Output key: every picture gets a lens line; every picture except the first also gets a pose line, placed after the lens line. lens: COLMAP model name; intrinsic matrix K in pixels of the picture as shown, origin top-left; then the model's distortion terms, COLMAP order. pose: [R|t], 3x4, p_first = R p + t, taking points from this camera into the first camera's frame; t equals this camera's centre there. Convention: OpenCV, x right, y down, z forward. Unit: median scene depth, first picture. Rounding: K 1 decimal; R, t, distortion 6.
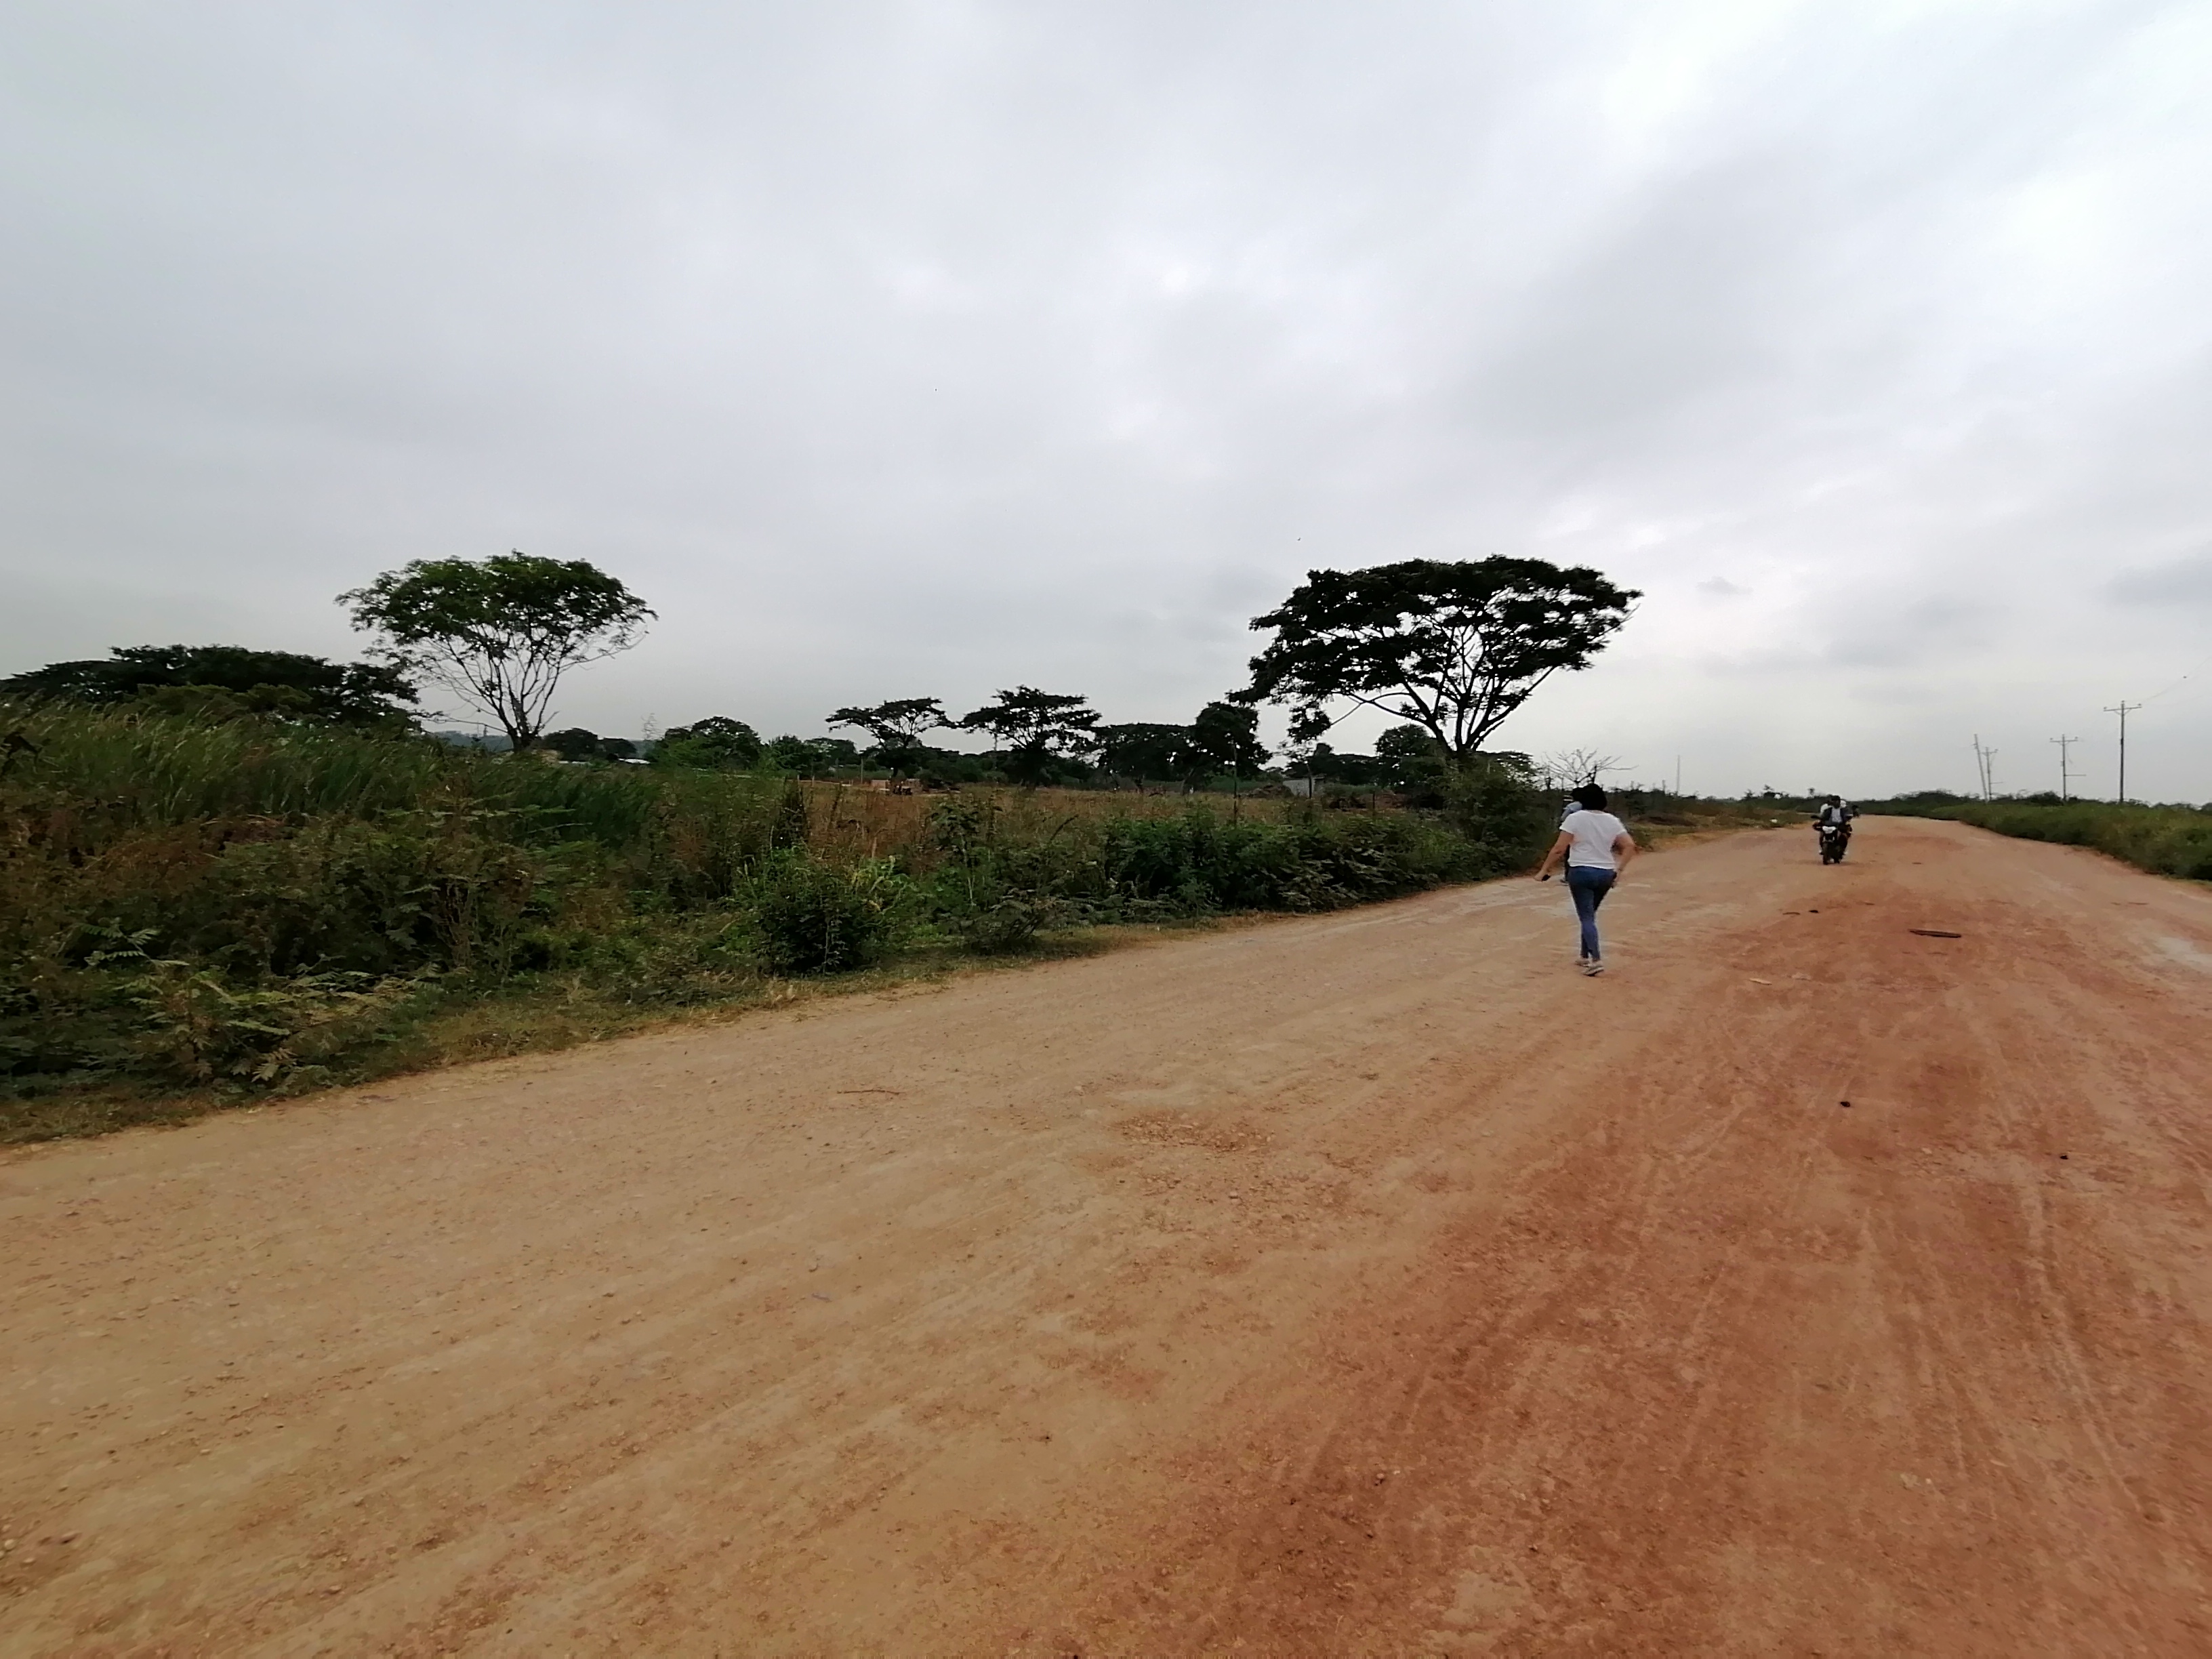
lens RADIAL K [[1093.9, 0, 1117.9], [0, 1093.9, 831.7], [0, 0, 1]] dist [0.041099, -0.030315]
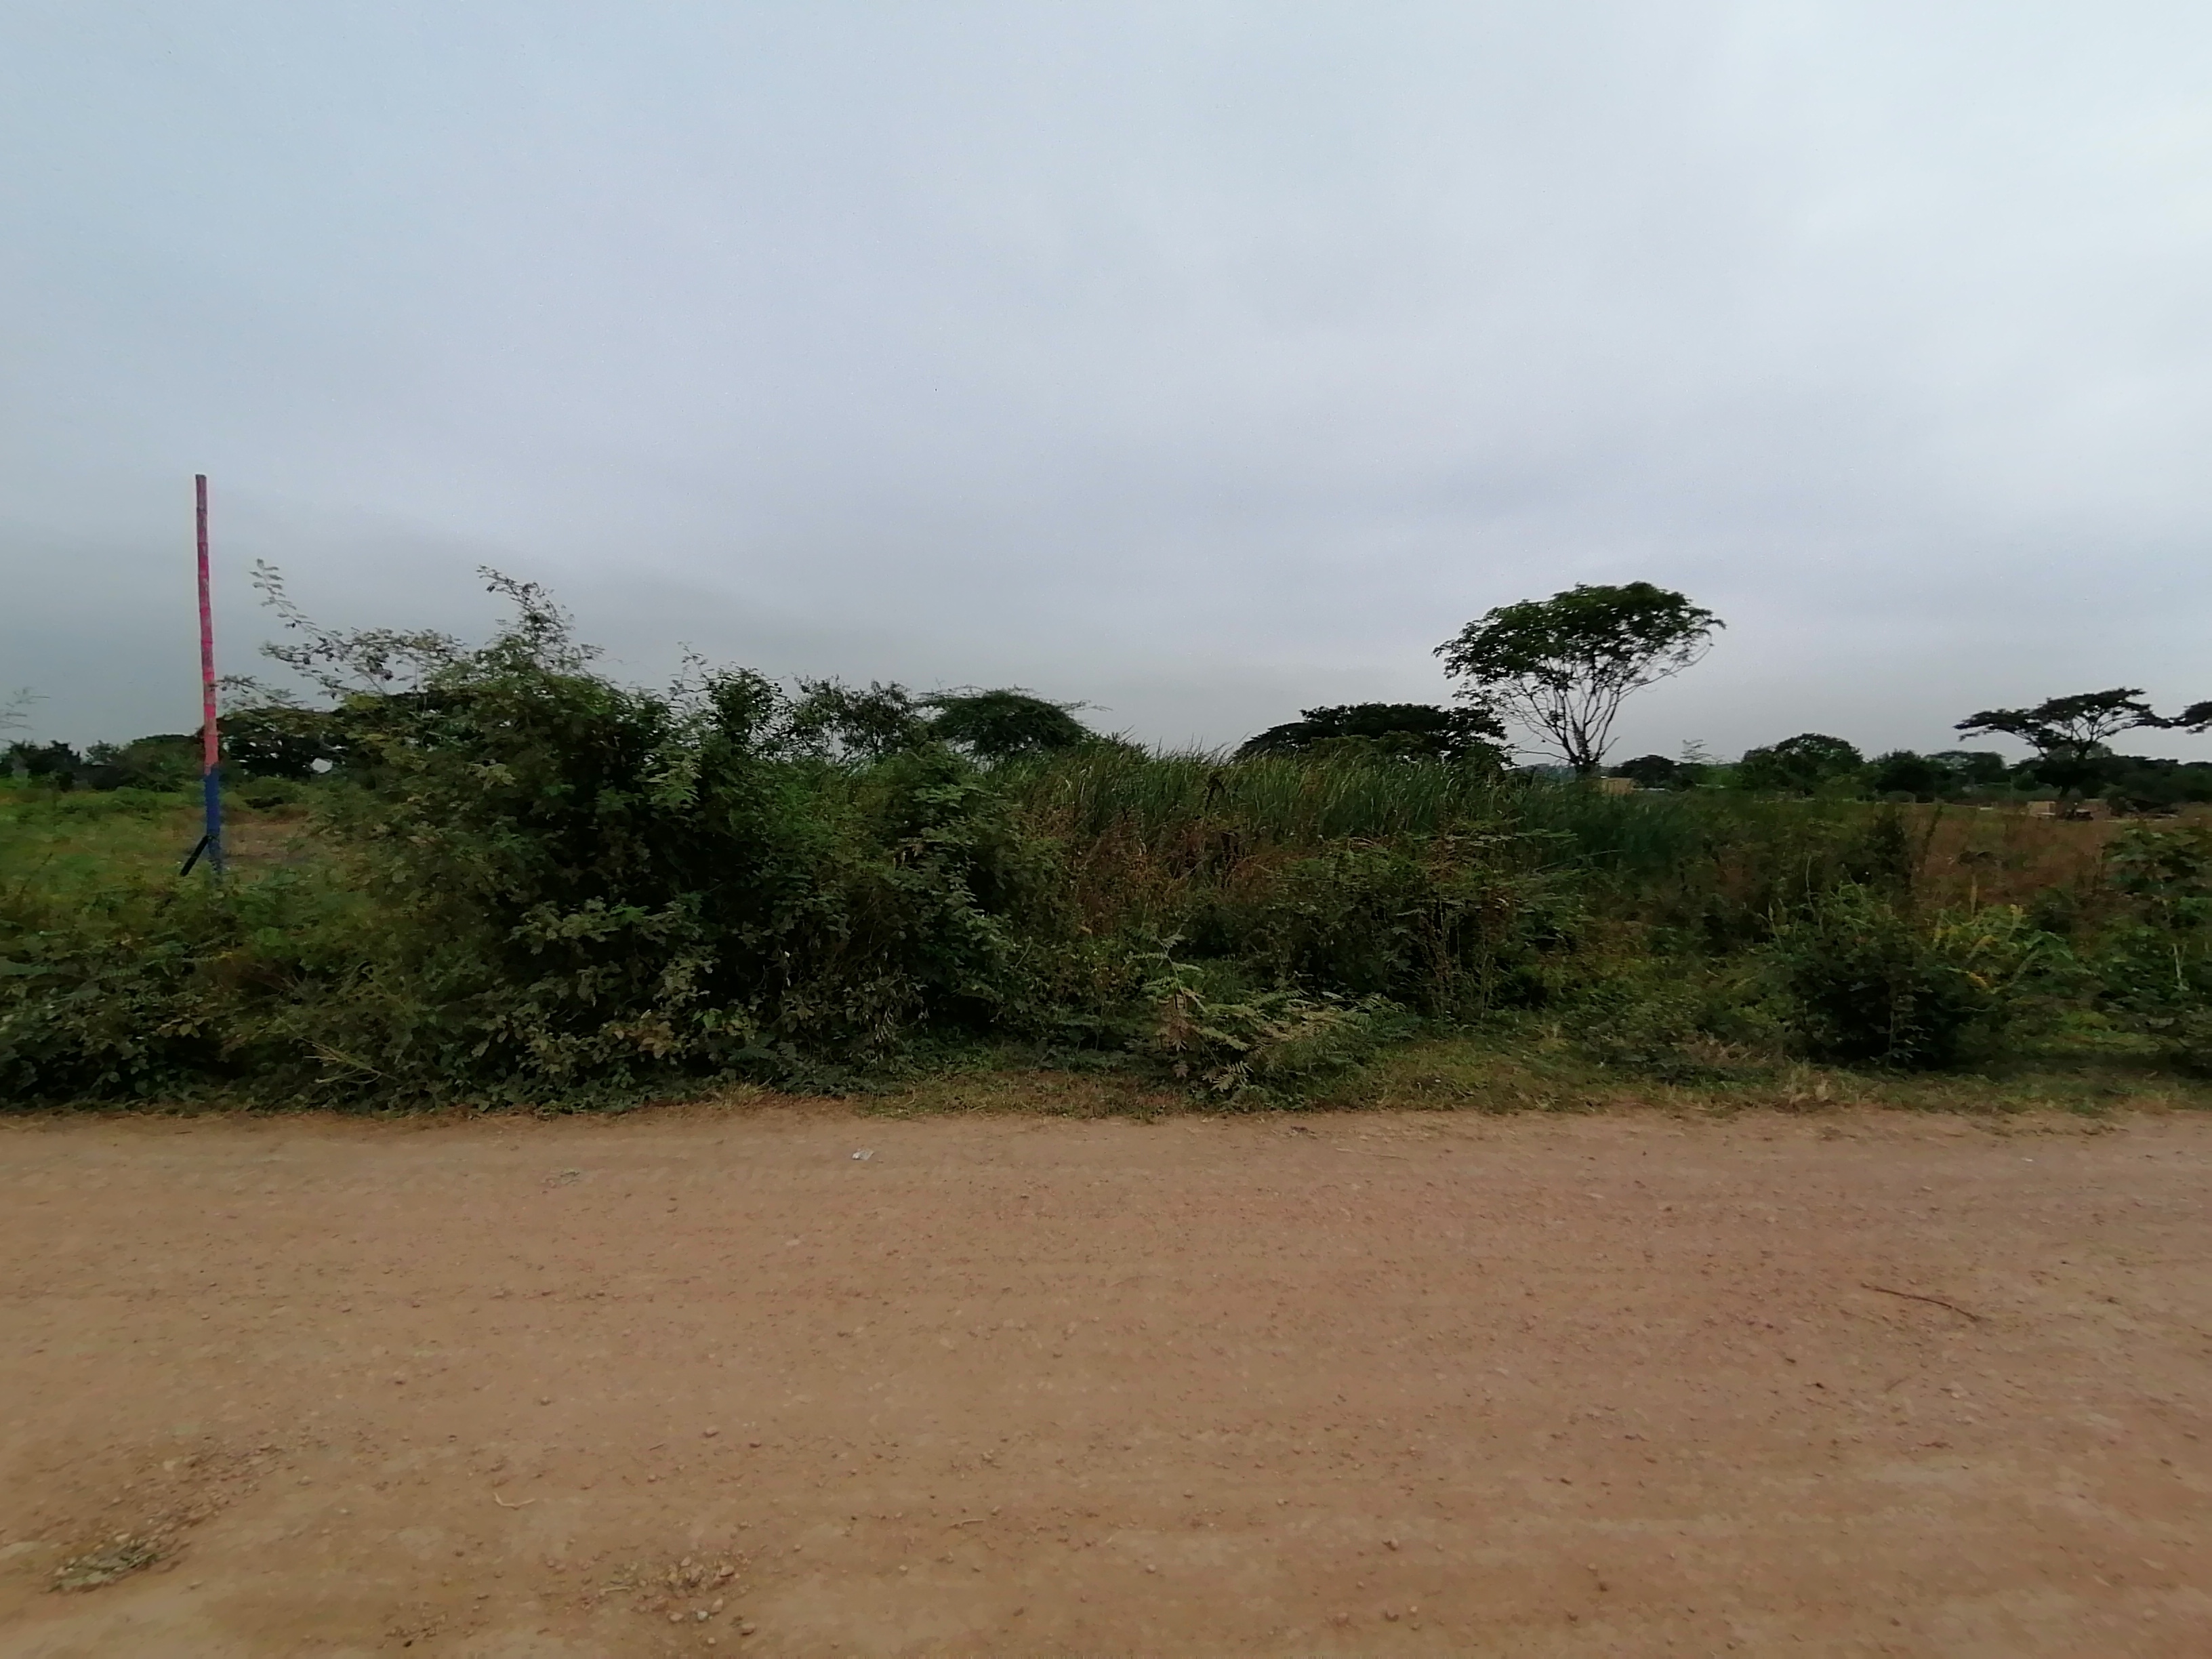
lens RADIAL K [[1093.9, 0, 1123.5], [0, 1093.9, 813.9], [0, 0, 1]] dist [0.041099, -0.030315]
pose [[0.617103, -0.005571, -0.786863, -0.003679], [-0.025841, 0.999292, -0.027341, -0.001293], [0.786458, 0.037206, 0.616522, 0.074317]]
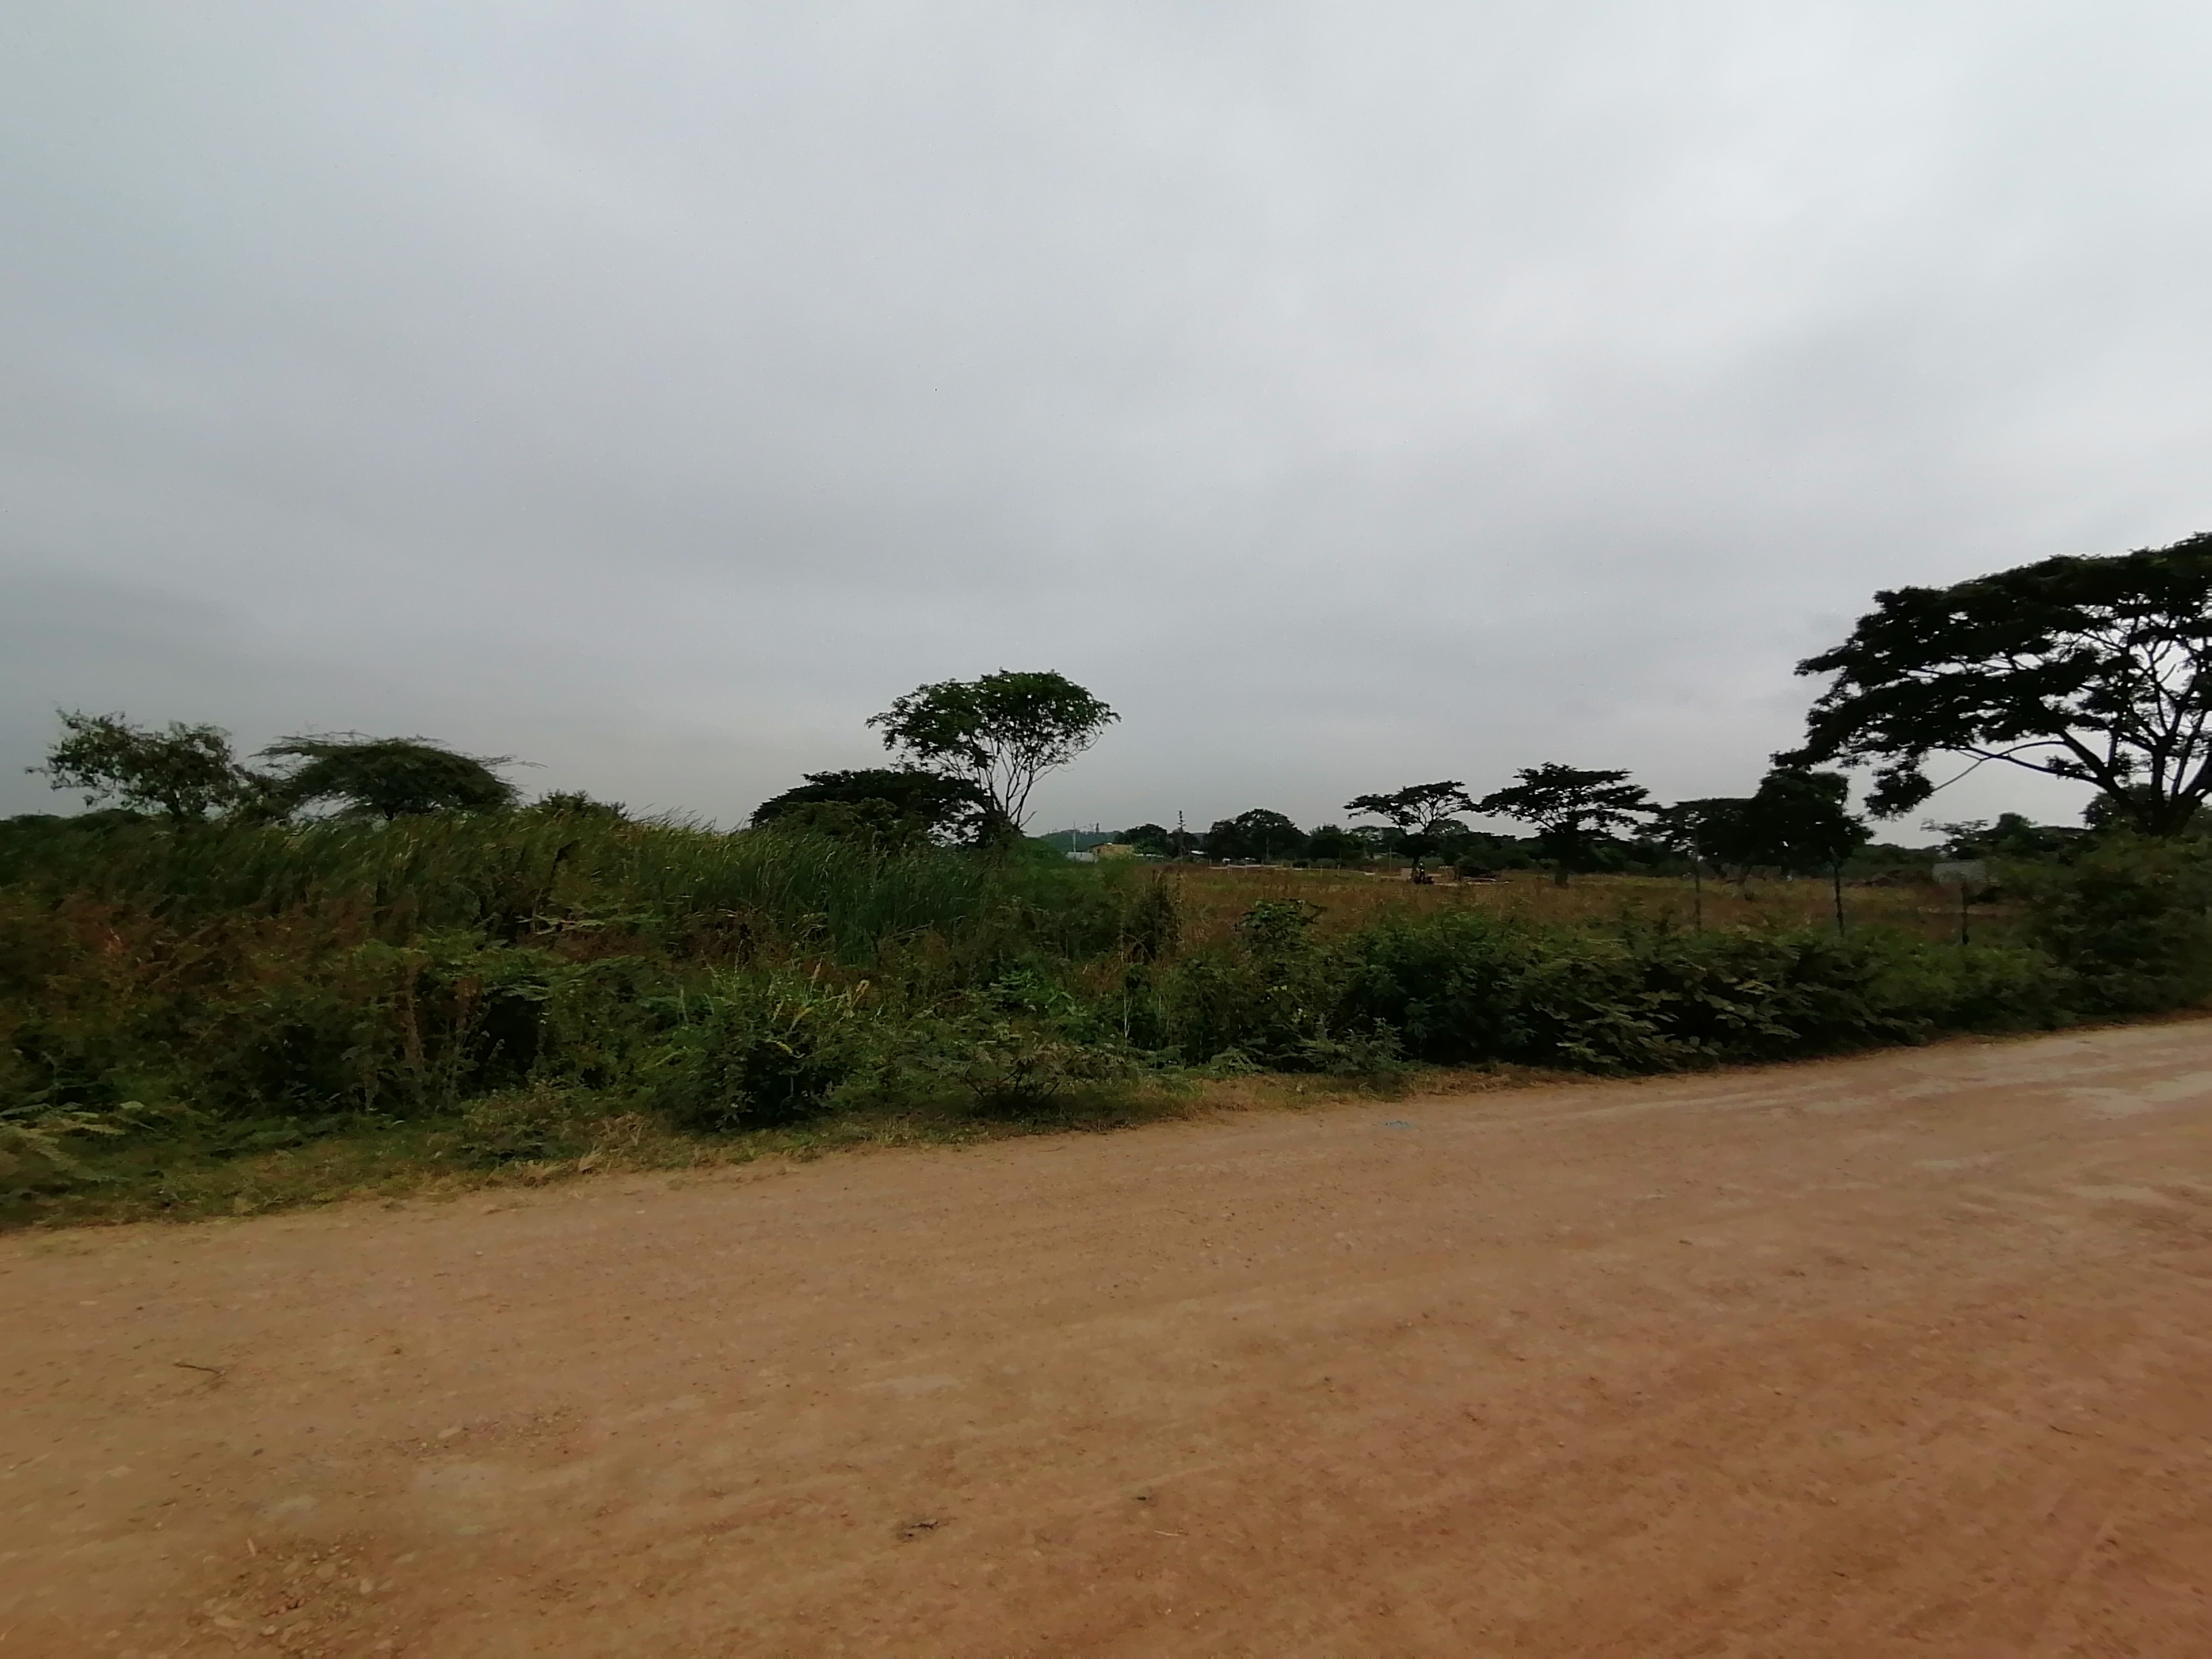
lens RADIAL K [[1093.9, 0, 1121.8], [0, 1093.9, 814.1], [0, 0, 1]] dist [0.041099, -0.030315]
pose [[0.876750, -0.034188, -0.479731, 0.162745], [-0.011772, 0.995646, -0.092469, -0.011712], [0.480803, 0.086719, 0.872530, 0.181100]]
